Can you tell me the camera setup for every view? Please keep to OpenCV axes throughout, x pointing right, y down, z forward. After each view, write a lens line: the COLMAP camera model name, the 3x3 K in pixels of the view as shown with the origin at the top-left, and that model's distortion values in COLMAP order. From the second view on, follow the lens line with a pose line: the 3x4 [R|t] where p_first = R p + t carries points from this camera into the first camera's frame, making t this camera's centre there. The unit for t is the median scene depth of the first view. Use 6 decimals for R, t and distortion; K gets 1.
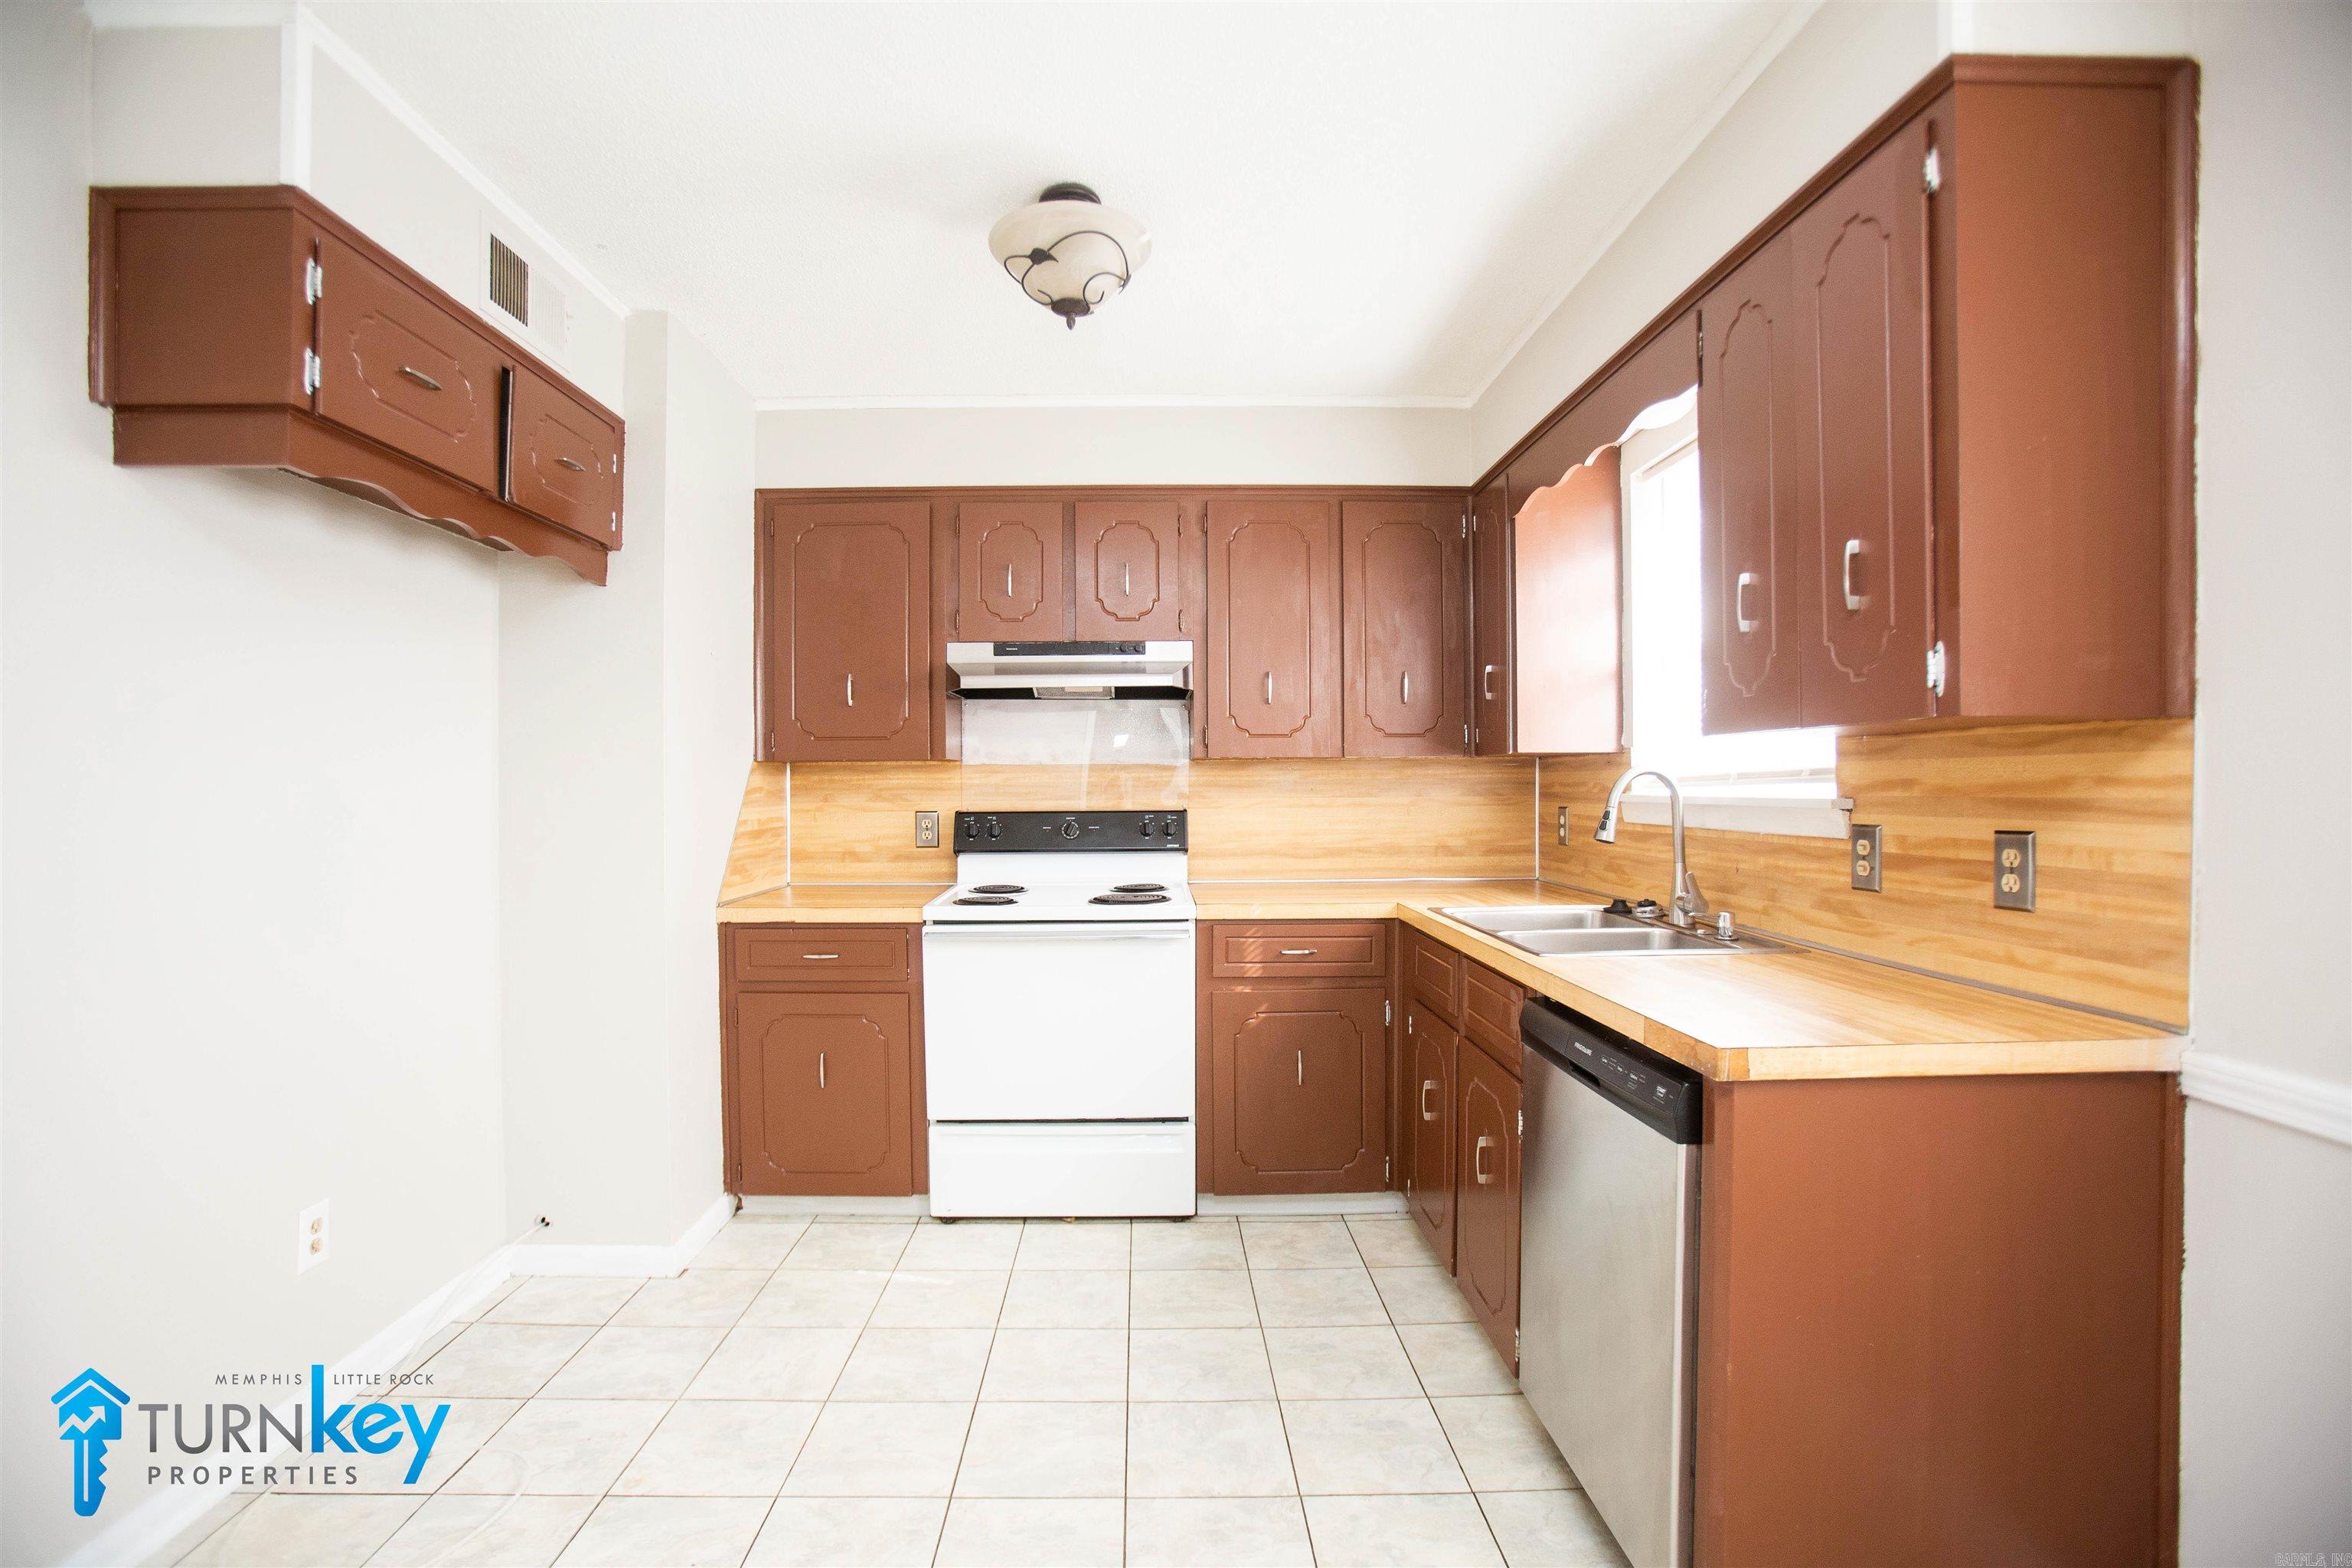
lens RADIAL K [[1067.1, 0, 1164.1], [0, 1067.1, 790.7], [0, 0, 1]] dist [-0.074149, 0.034194]
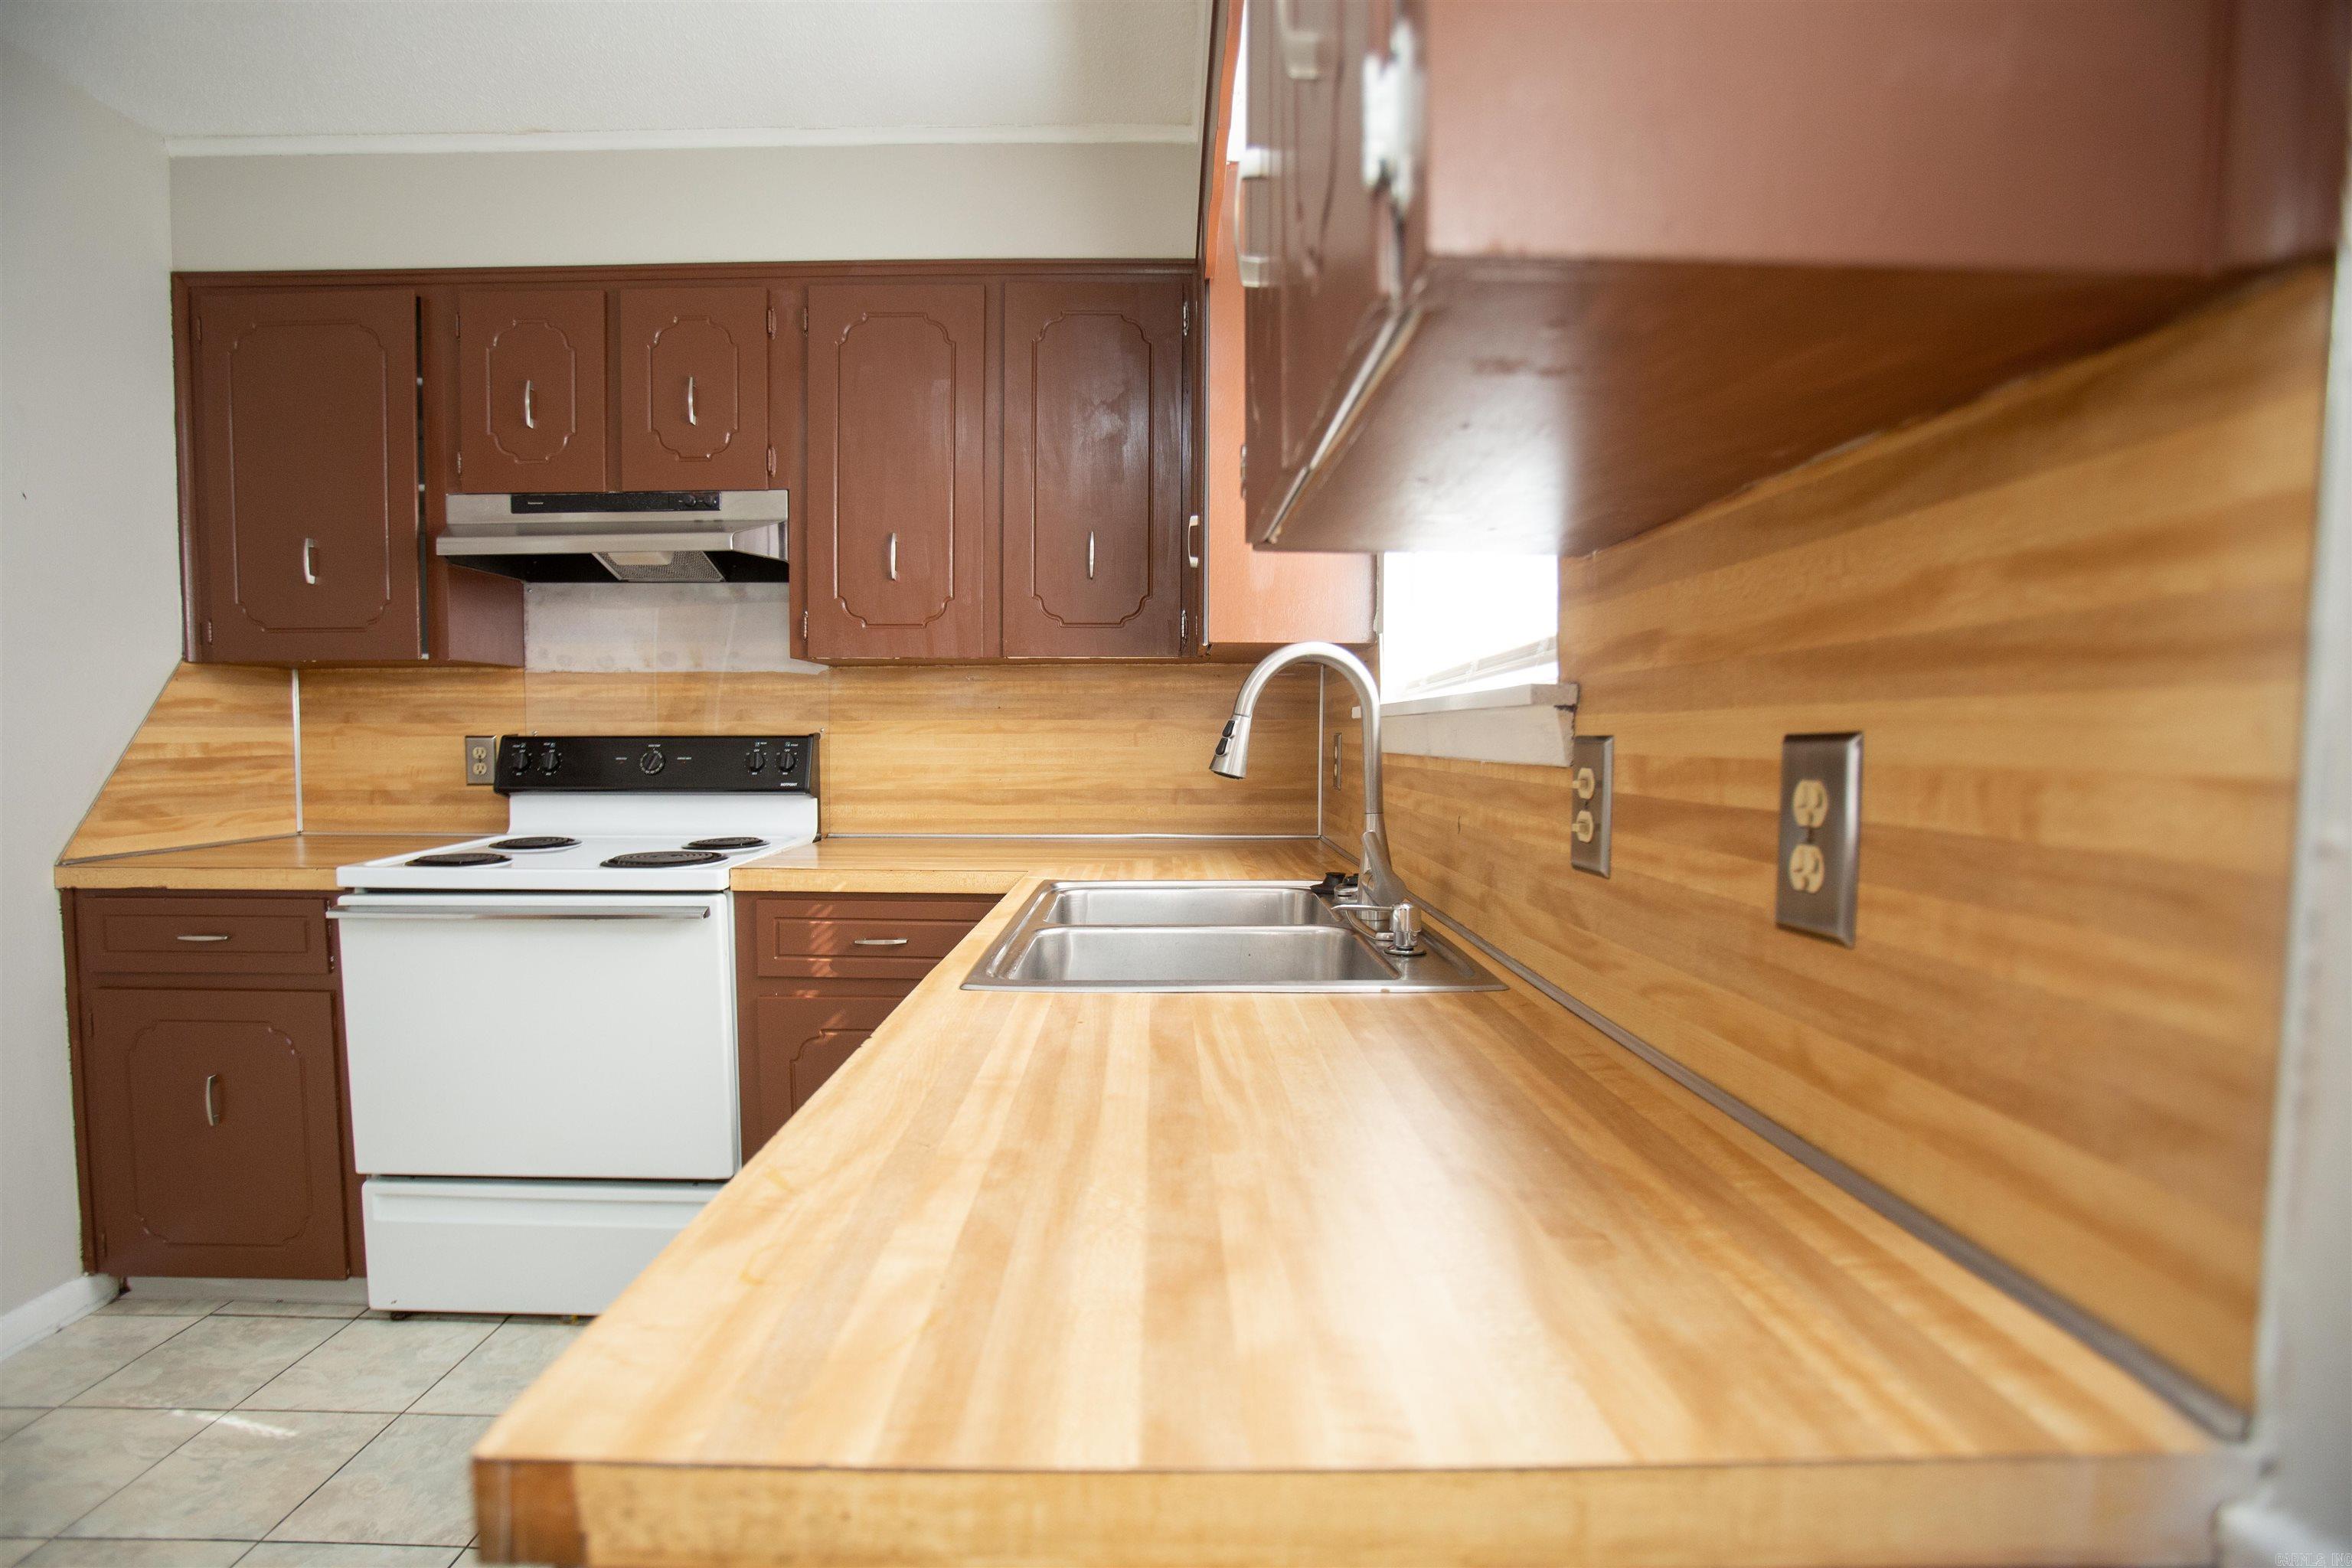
lens RADIAL K [[1115.9, 0, 1142.2], [0, 1115.9, 789.1], [0, 0, 1]] dist [-0.059397, 0.030112]
pose [[0.999533, 0.008157, -0.029442, 0.311980], [-0.006842, 0.998986, 0.044502, 0.023132], [0.029775, -0.044280, 0.998575, 0.311358]]
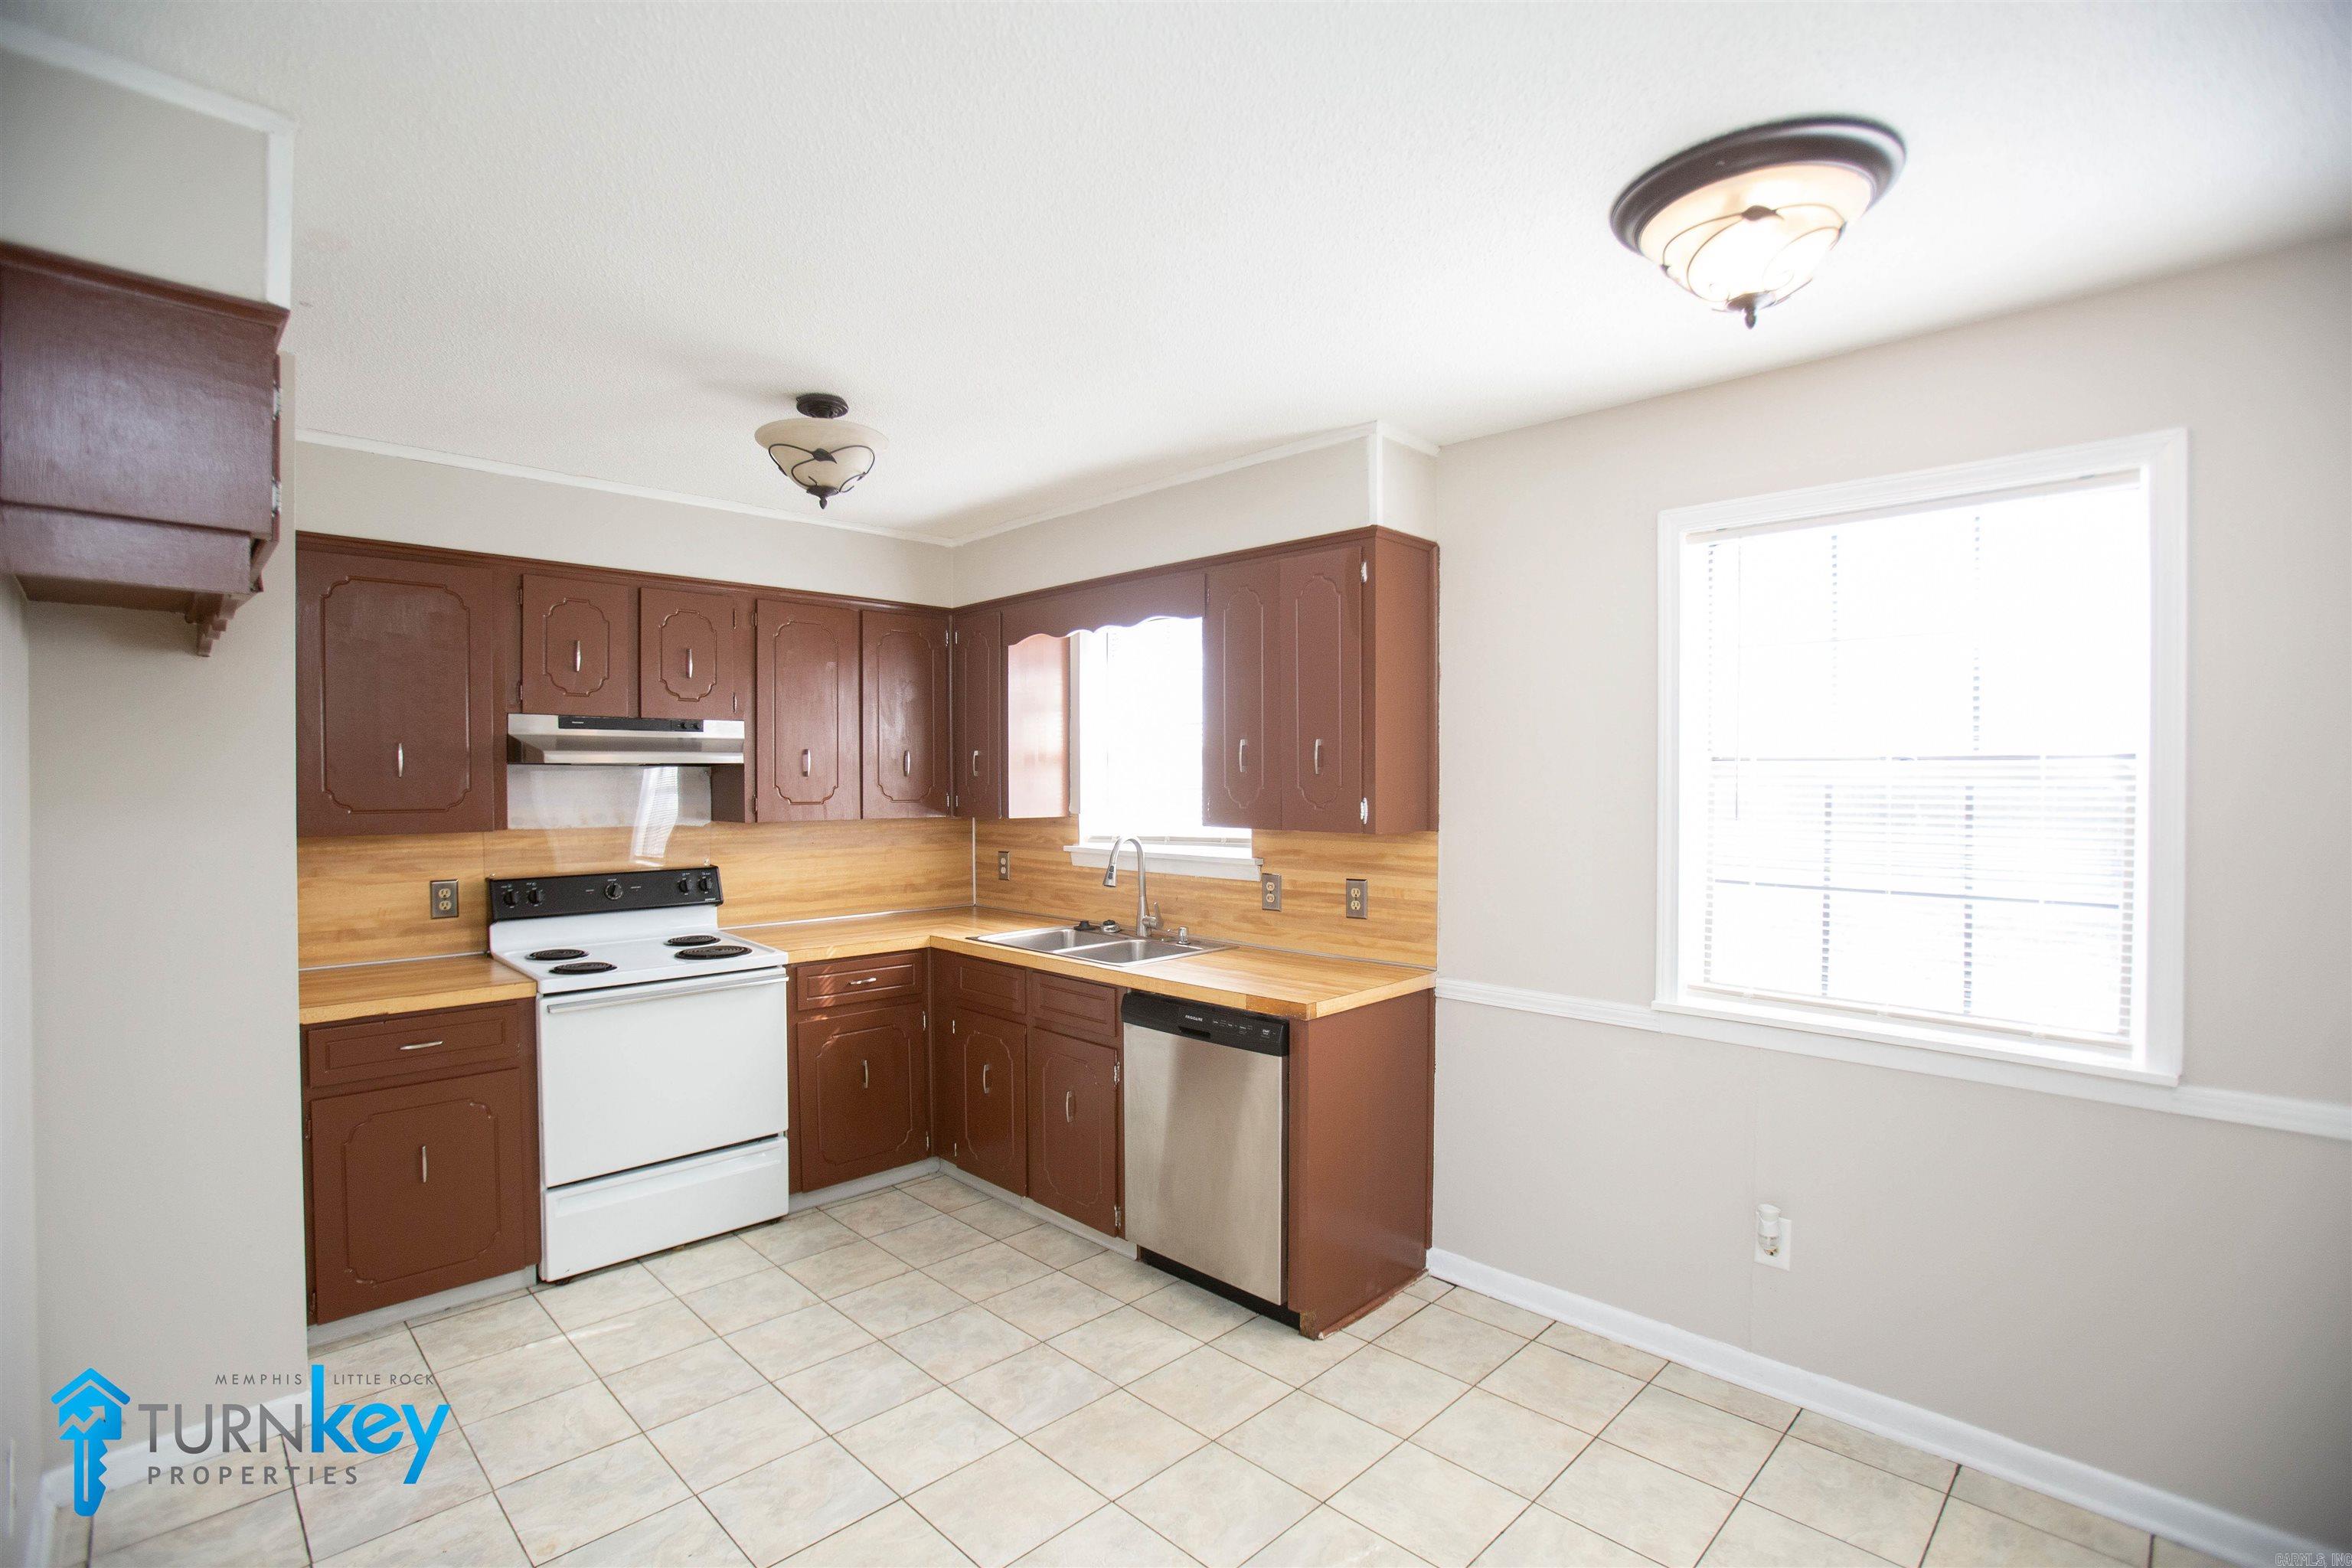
lens RADIAL K [[1087.1, 0, 1090.4], [0, 1087.1, 792.2], [0, 0, 1]] dist [-0.018639, 0.000427]
pose [[0.754707, -0.005859, 0.656035, -0.511435], [0.003362, 0.999982, 0.005064, -0.076583], [-0.656053, -0.001617, 0.754713, -0.138560]]
